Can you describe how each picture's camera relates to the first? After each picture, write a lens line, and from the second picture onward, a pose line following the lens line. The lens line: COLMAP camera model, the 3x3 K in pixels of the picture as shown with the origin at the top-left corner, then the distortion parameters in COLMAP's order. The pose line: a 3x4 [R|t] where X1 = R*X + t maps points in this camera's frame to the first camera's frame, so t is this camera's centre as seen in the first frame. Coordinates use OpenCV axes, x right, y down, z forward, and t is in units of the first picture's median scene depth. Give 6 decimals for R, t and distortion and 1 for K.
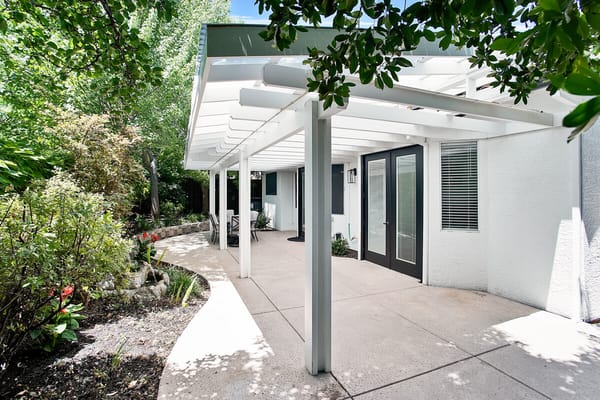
lens RADIAL K [[296.5, 0, 299.6], [0, 296.5, 187.0], [0, 0, 1]] dist [-0.047558, 0.018672]
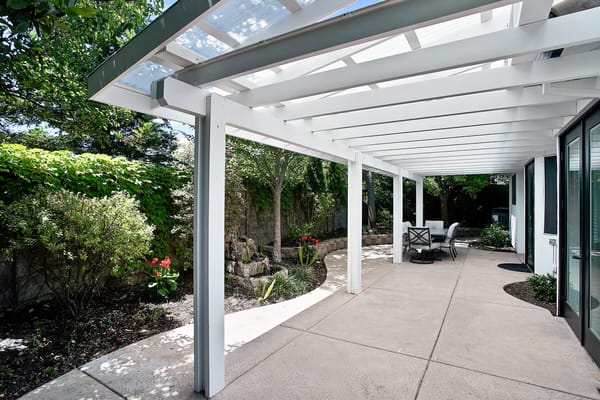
lens RADIAL K [[296.5, 0, 296.8], [0, 296.5, 199.9], [0, 0, 1]] dist [-0.047558, 0.018672]
pose [[0.588744, -0.008608, -0.808274, 0.701088], [0.020712, 0.999776, 0.004439, 0.007871], [0.808054, -0.019354, 0.588790, 0.481964]]
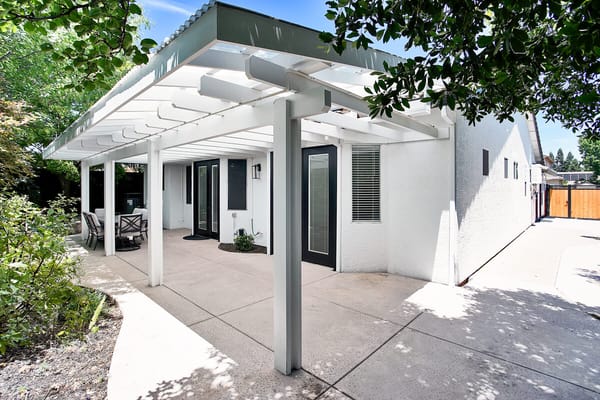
lens RADIAL K [[296.5, 0, 299.9], [0, 296.5, 181.4], [0, 0, 1]] dist [-0.047558, 0.018672]
pose [[0.916029, 0.007739, 0.401037, -0.216357], [-0.008651, 0.999962, 0.000463, -0.012151], [-0.401019, -0.003893, 0.916062, 0.050104]]
